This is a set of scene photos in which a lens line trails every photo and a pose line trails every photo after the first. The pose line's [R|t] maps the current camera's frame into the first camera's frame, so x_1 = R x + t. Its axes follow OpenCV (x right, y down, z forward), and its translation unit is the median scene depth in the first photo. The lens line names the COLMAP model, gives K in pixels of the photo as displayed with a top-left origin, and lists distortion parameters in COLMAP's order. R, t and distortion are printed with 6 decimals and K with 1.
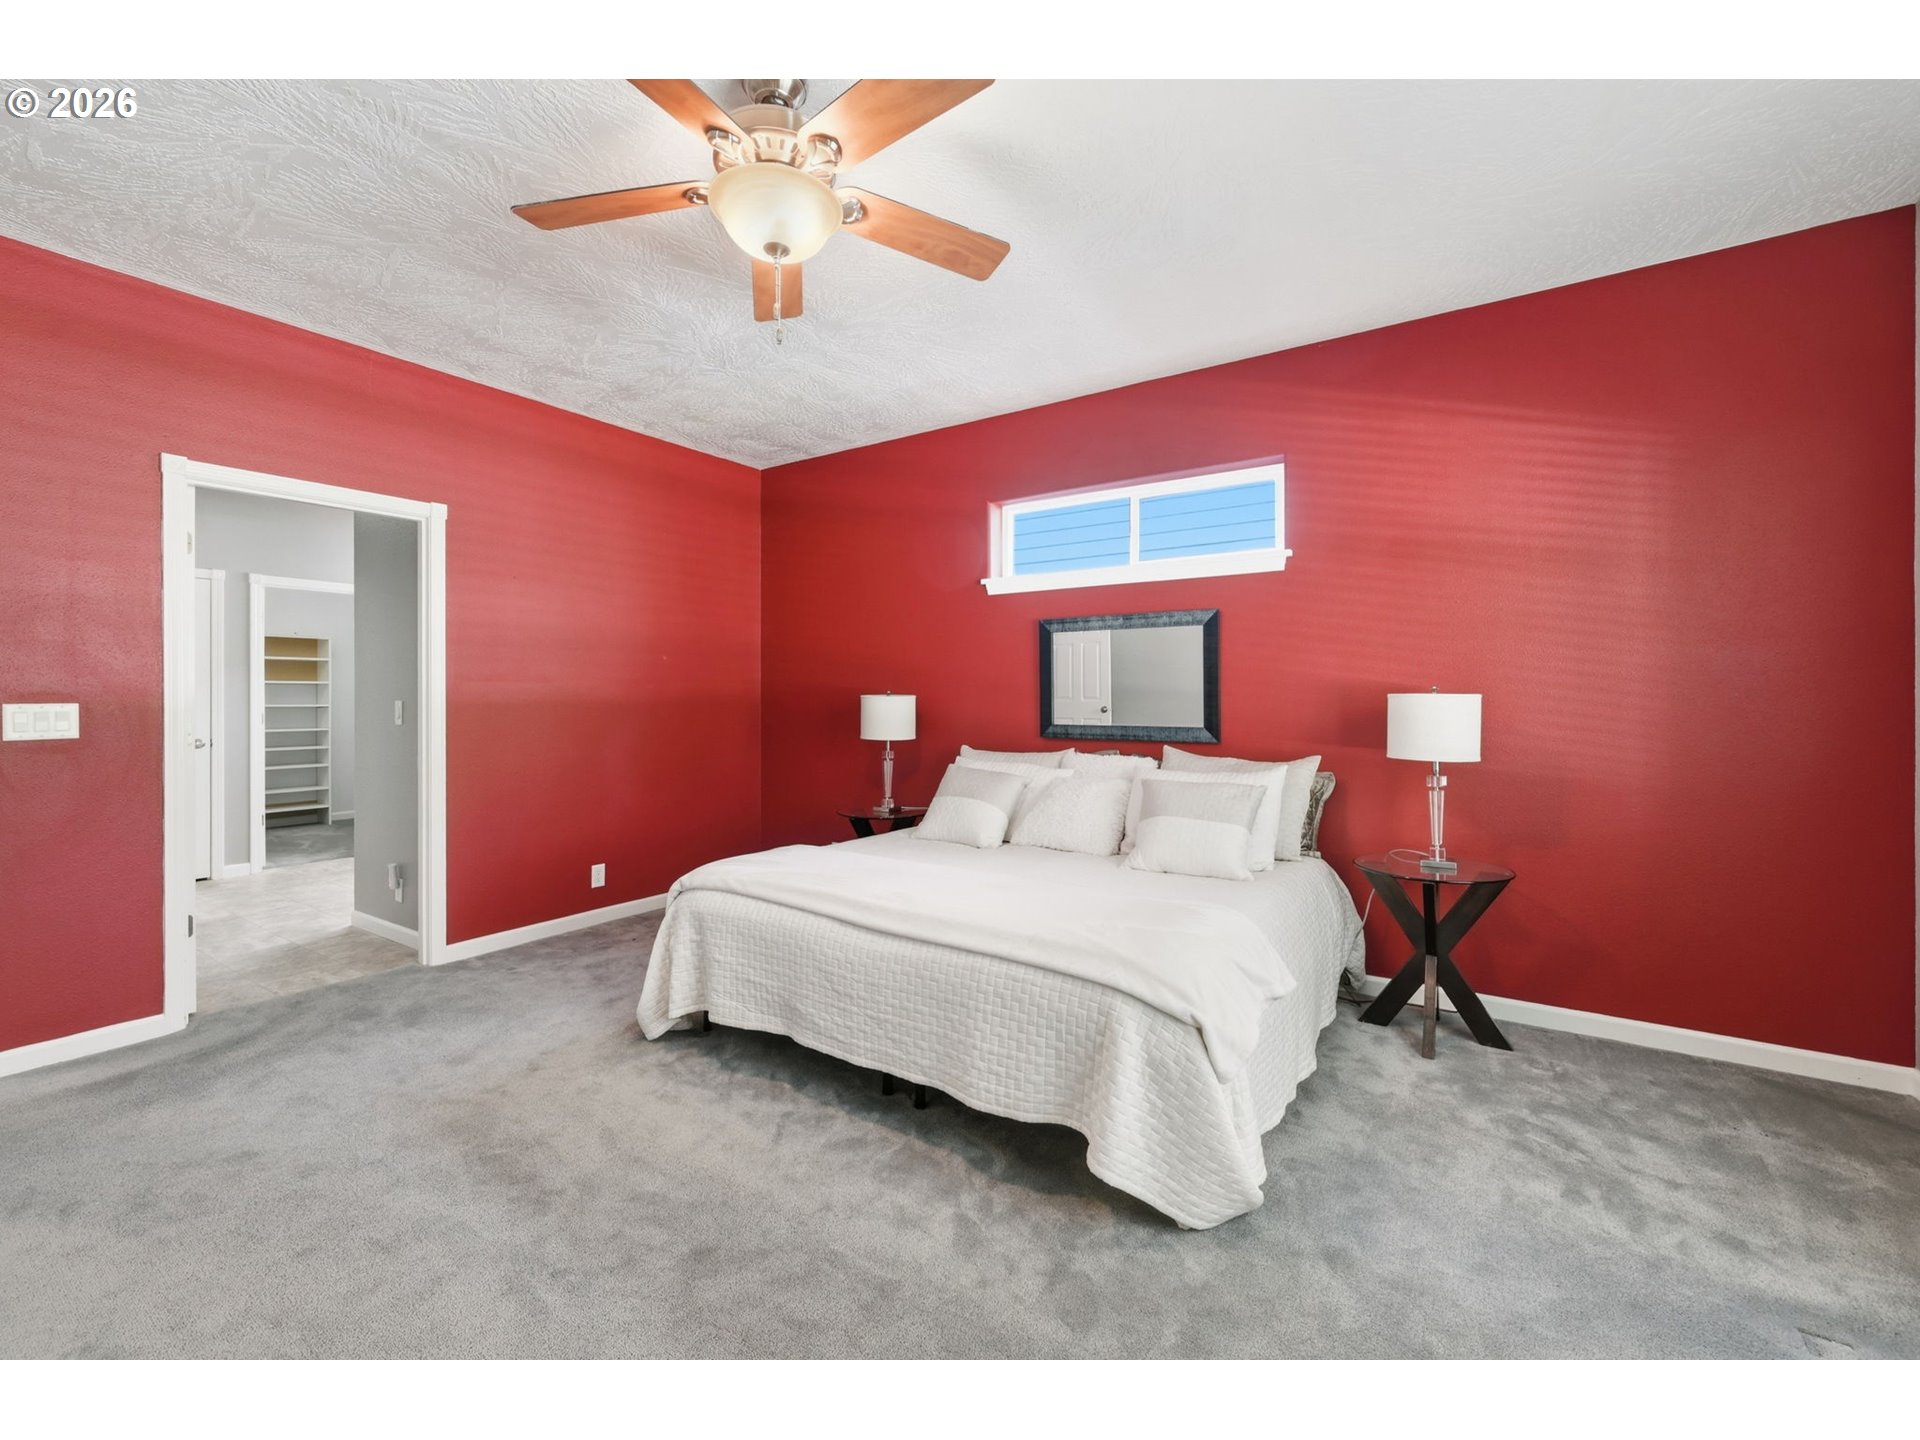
lens RADIAL K [[814.5, 0, 964.4], [0, 814.5, 690.1], [0, 0, 1]] dist [-0.003626, -0.000306]
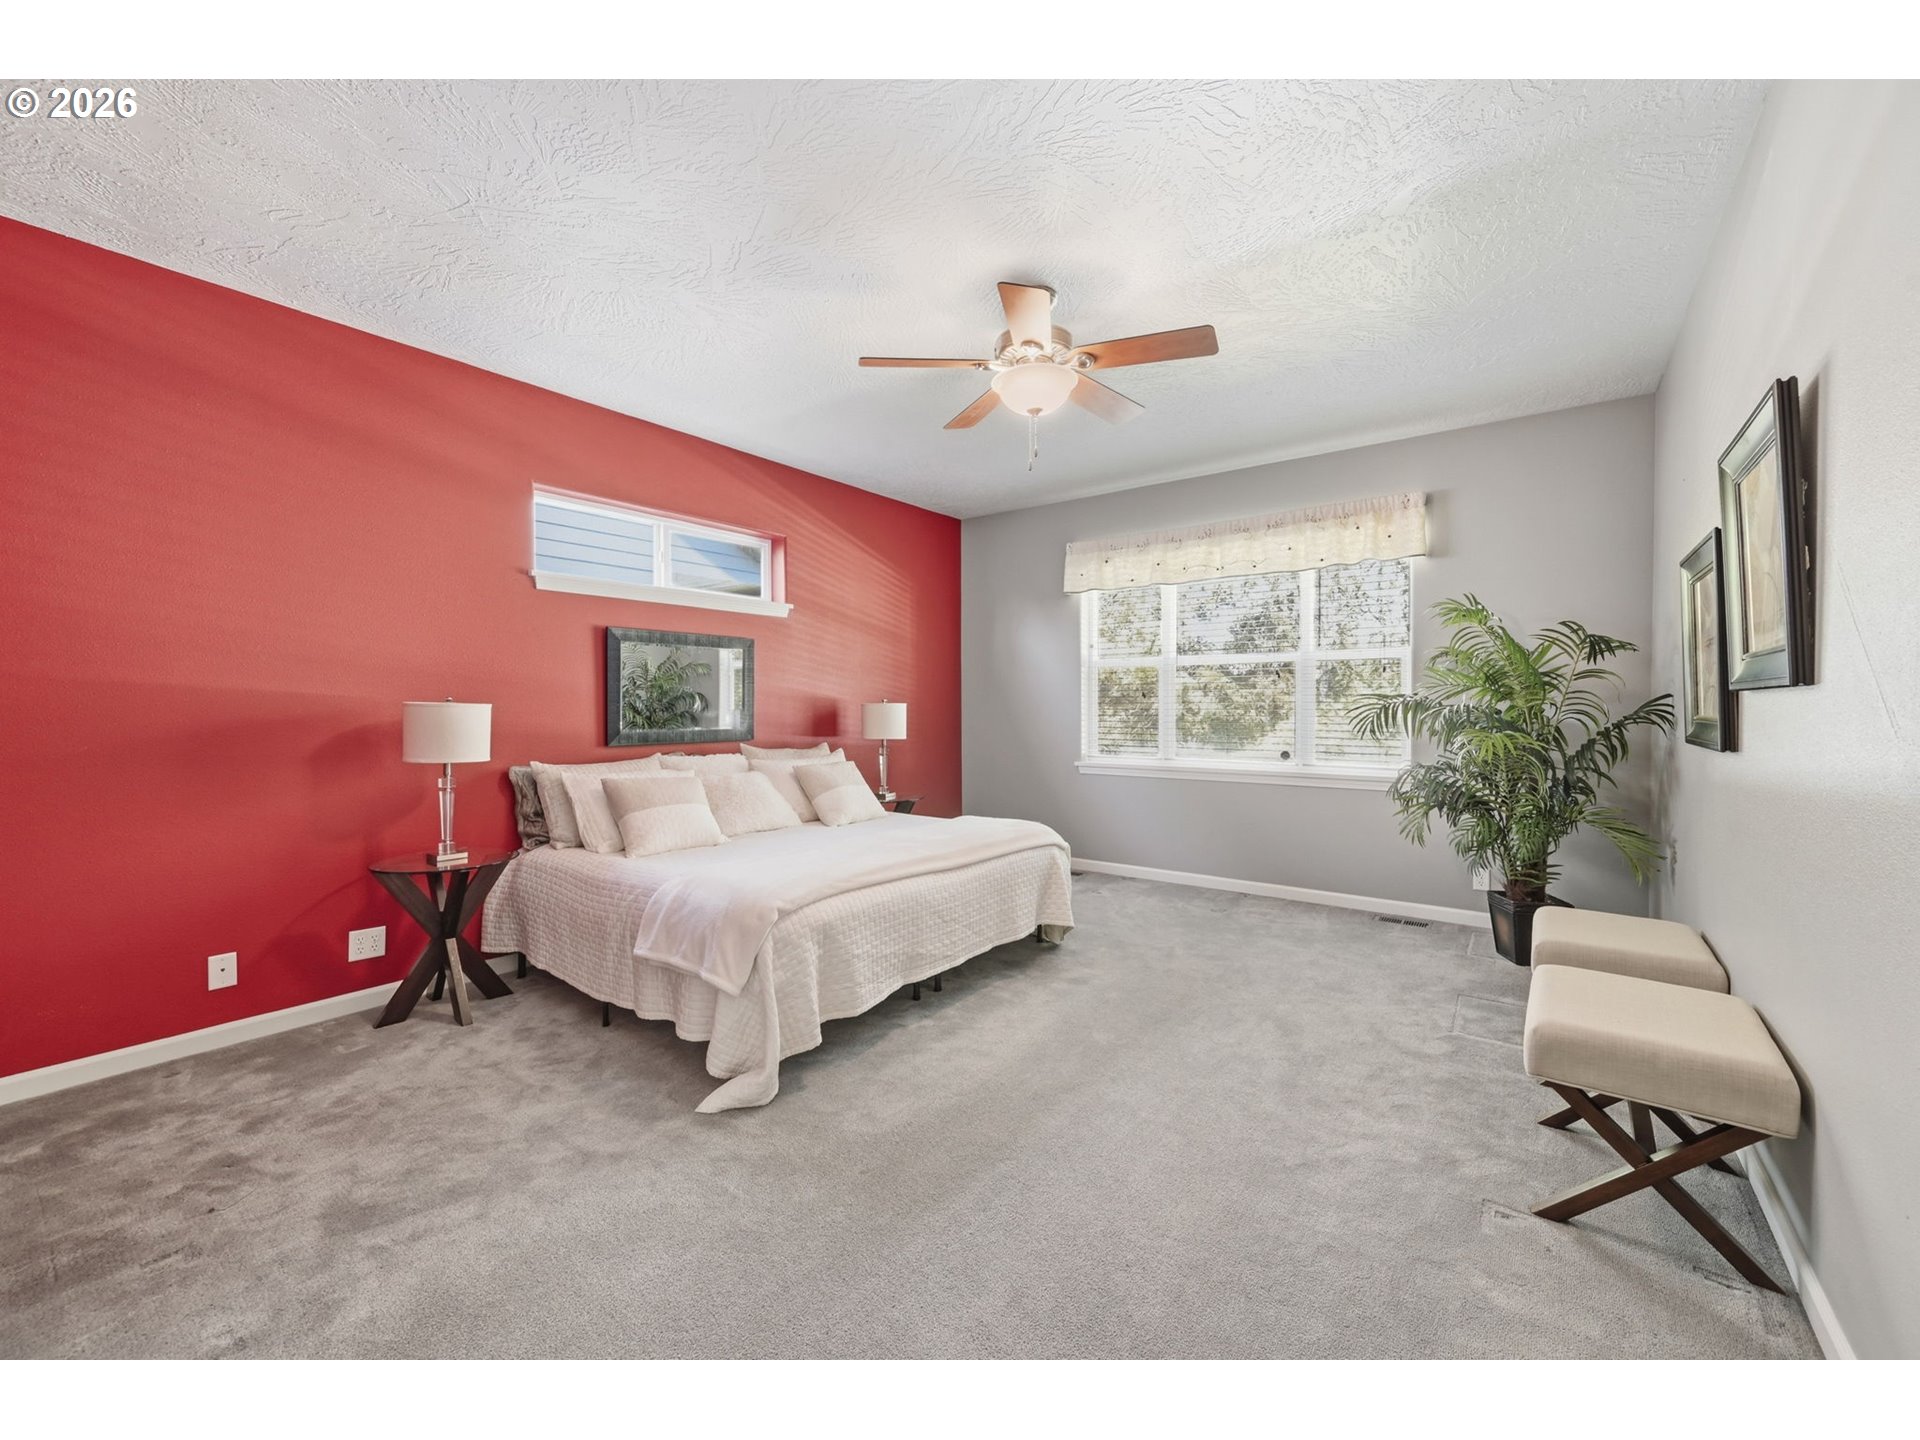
lens RADIAL K [[799.8, 0, 960.0], [0, 799.8, 720.0], [0, 0, 1]] dist [-0.000239, 0.000082]
pose [[0.031870, -0.018471, 0.999321, -1.025857], [-0.006478, 0.999804, 0.018686, 0.006286], [-0.999471, -0.007069, 0.031744, 0.648113]]
